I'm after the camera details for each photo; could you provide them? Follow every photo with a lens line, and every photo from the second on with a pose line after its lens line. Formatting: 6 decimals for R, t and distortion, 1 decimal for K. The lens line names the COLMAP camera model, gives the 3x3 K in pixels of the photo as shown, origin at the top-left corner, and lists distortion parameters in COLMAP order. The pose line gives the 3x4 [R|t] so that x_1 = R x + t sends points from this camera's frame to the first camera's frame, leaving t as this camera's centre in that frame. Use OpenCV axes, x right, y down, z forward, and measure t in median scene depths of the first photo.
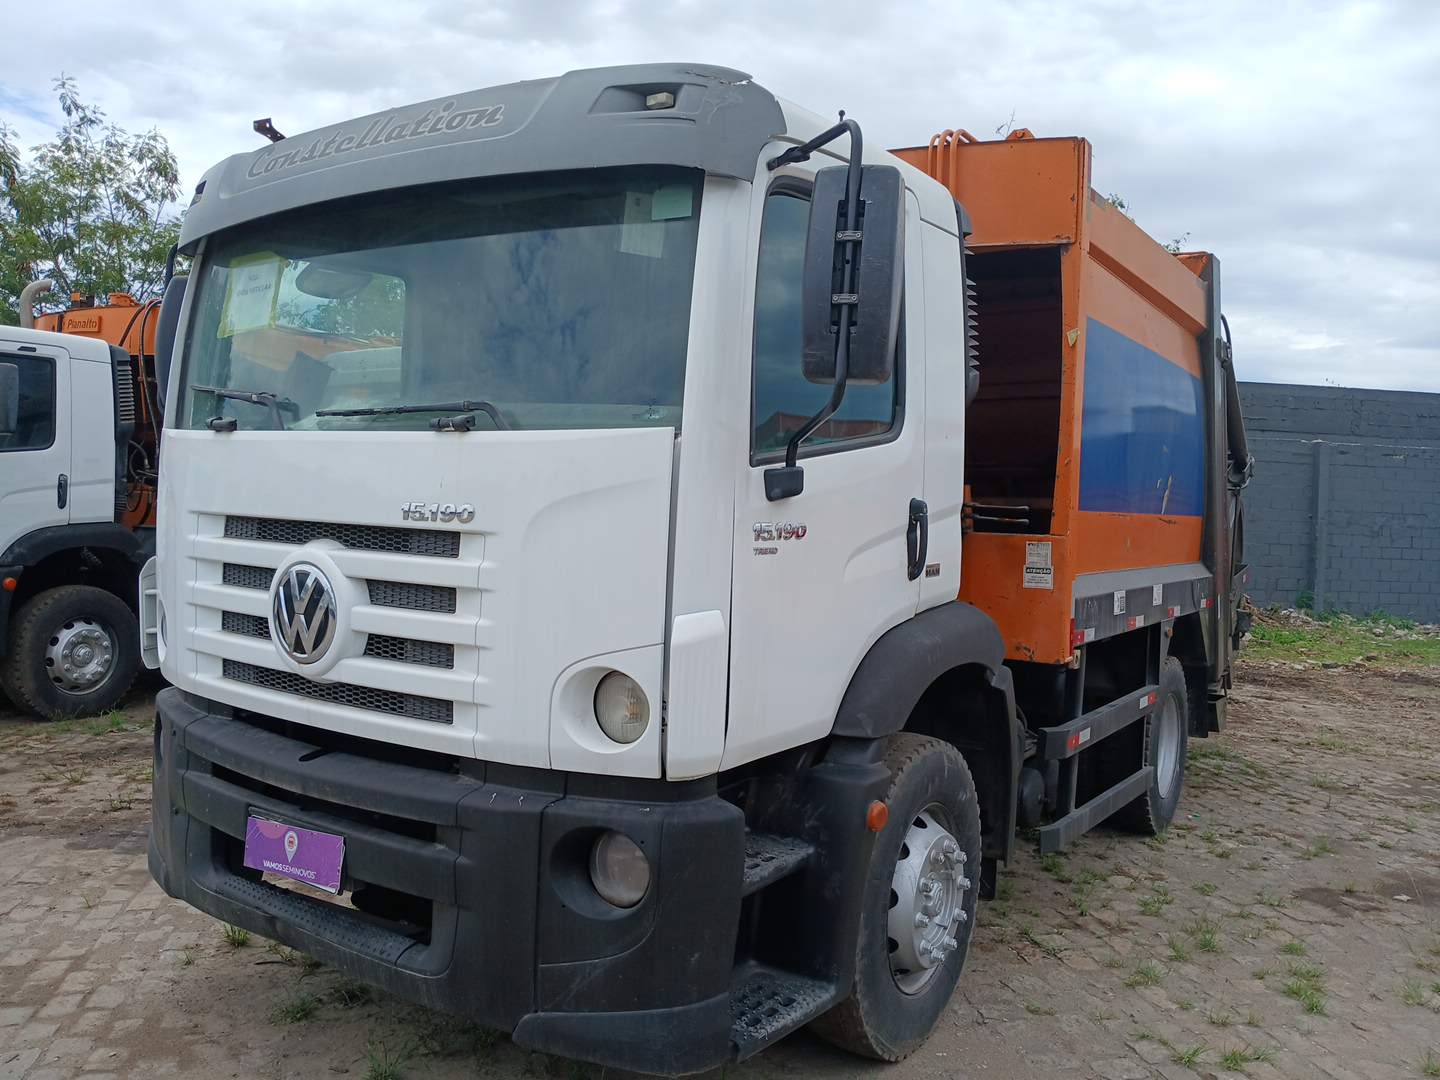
lens RADIAL K [[1110.9, 0, 739.7], [0, 1110.9, 539.4], [0, 0, 1]] dist [0.070620, -0.181590]
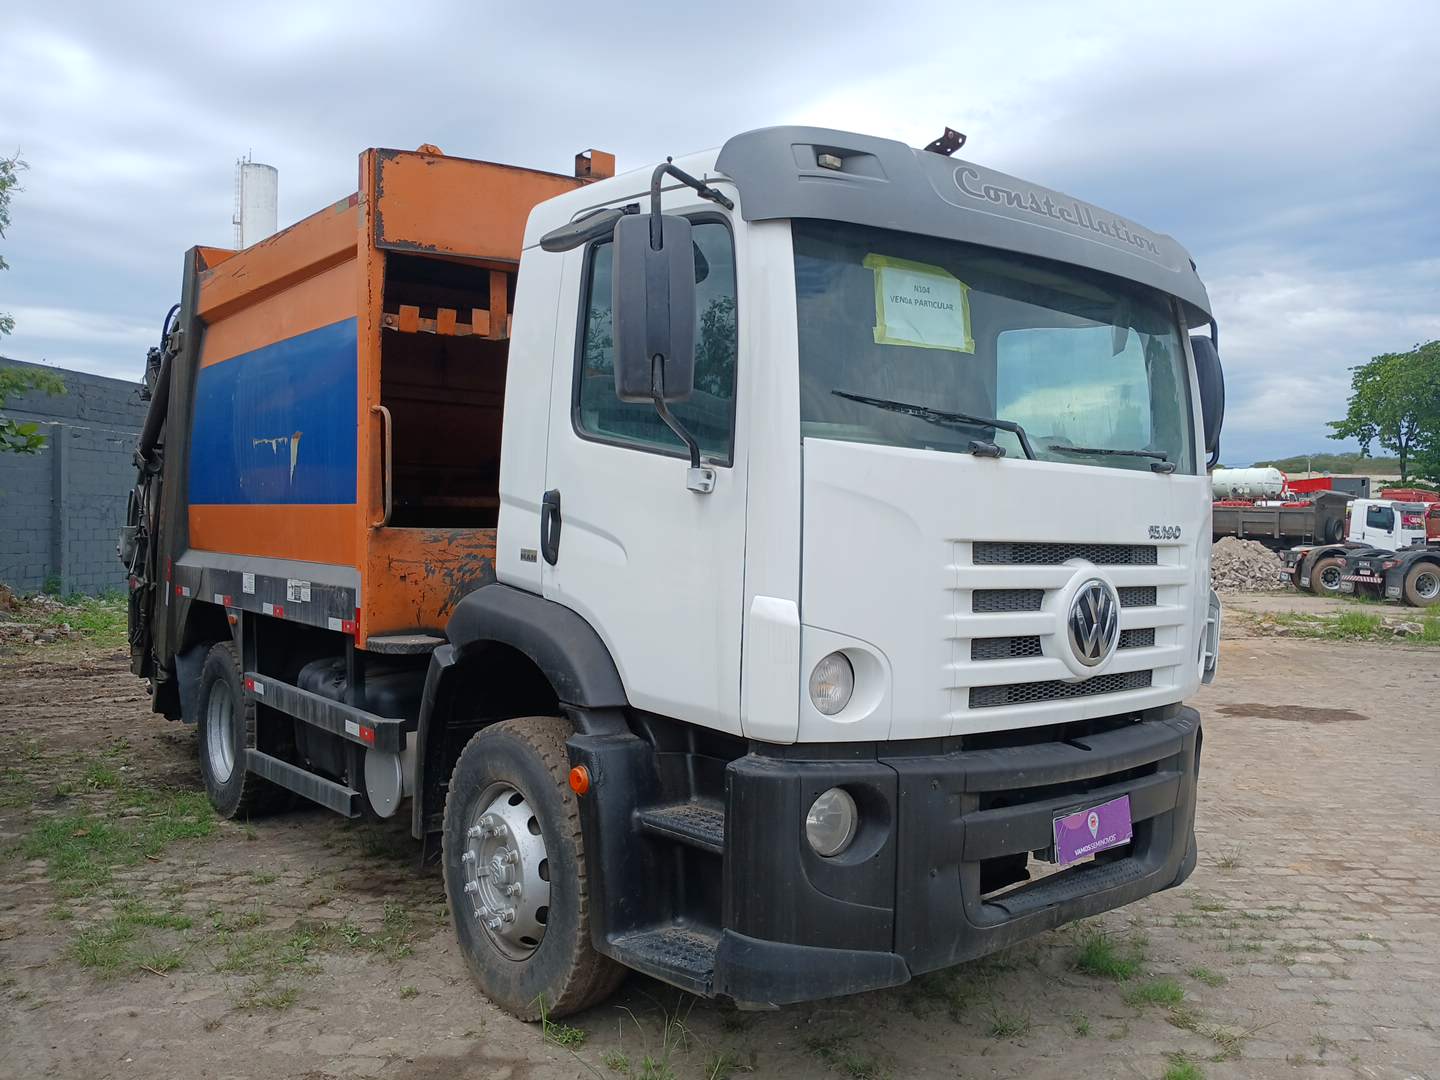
lens RADIAL K [[1090.5, 0, 720.0], [0, 1090.5, 540.0], [0, 0, 1]] dist [0.094689, -0.168218]
pose [[0.297180, -0.042358, 0.953881, -1.633734], [0.020018, 0.999072, 0.038128, -0.073044], [-0.954612, 0.007764, 0.297752, 1.054766]]
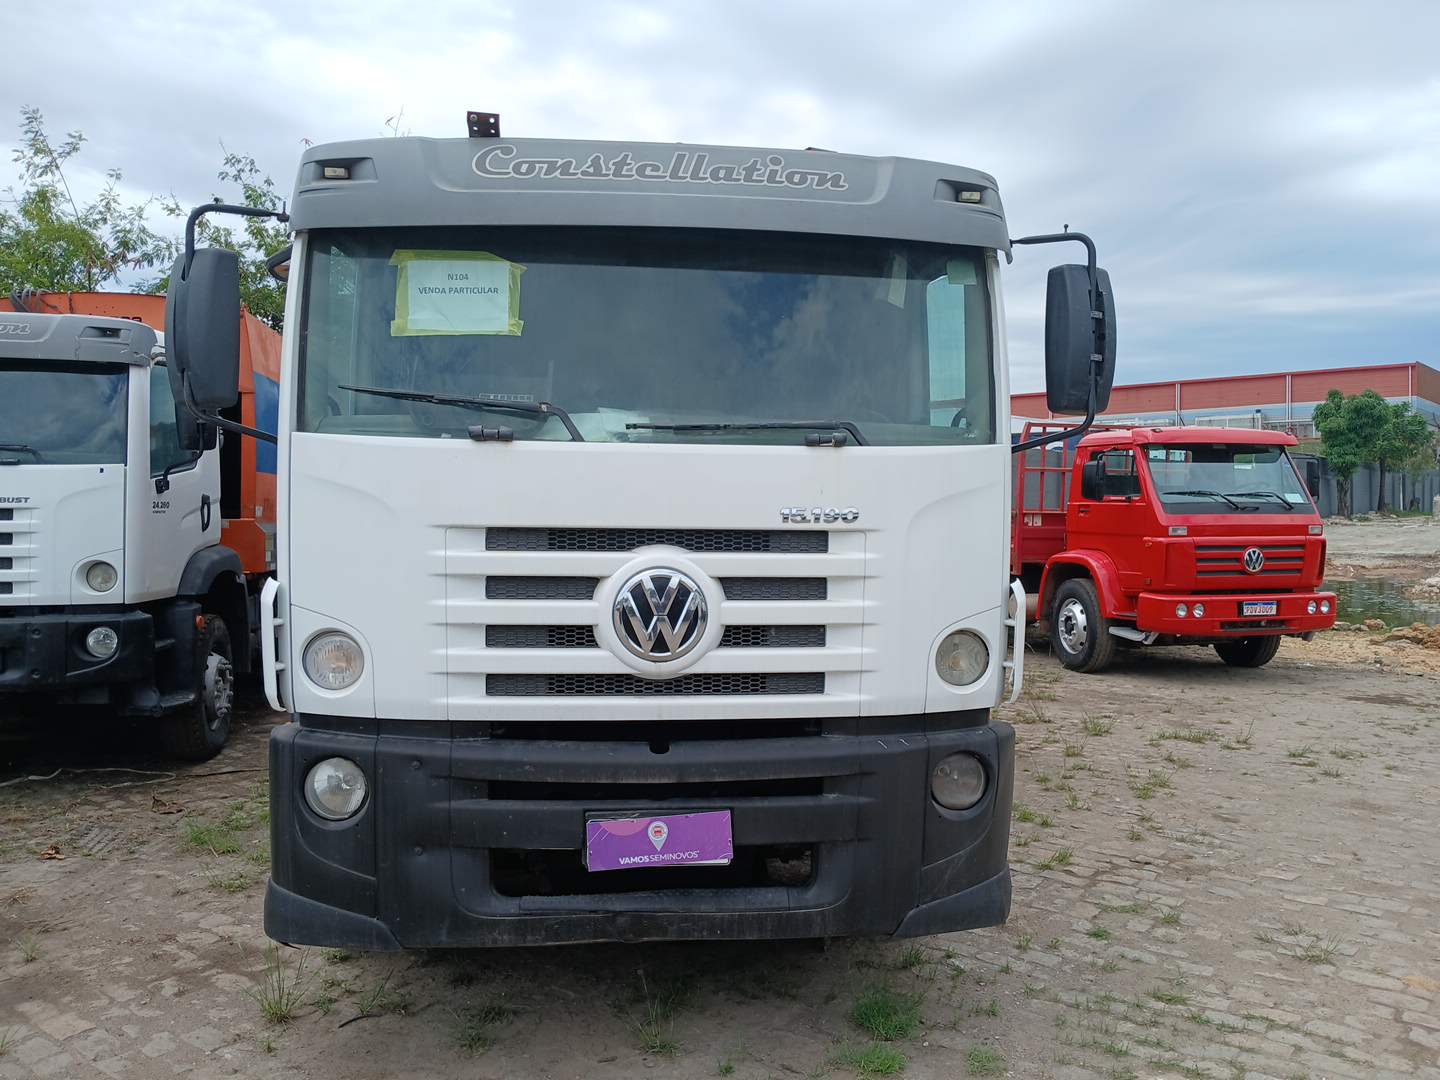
lens RADIAL K [[1090.5, 0, 720.0], [0, 1090.5, 540.0], [0, 0, 1]] dist [0.094689, -0.168218]
pose [[0.773976, -0.052508, 0.631035, -1.024181], [0.042521, 0.998616, 0.030940, -0.035997], [-0.631786, 0.002885, 0.775137, 0.160671]]
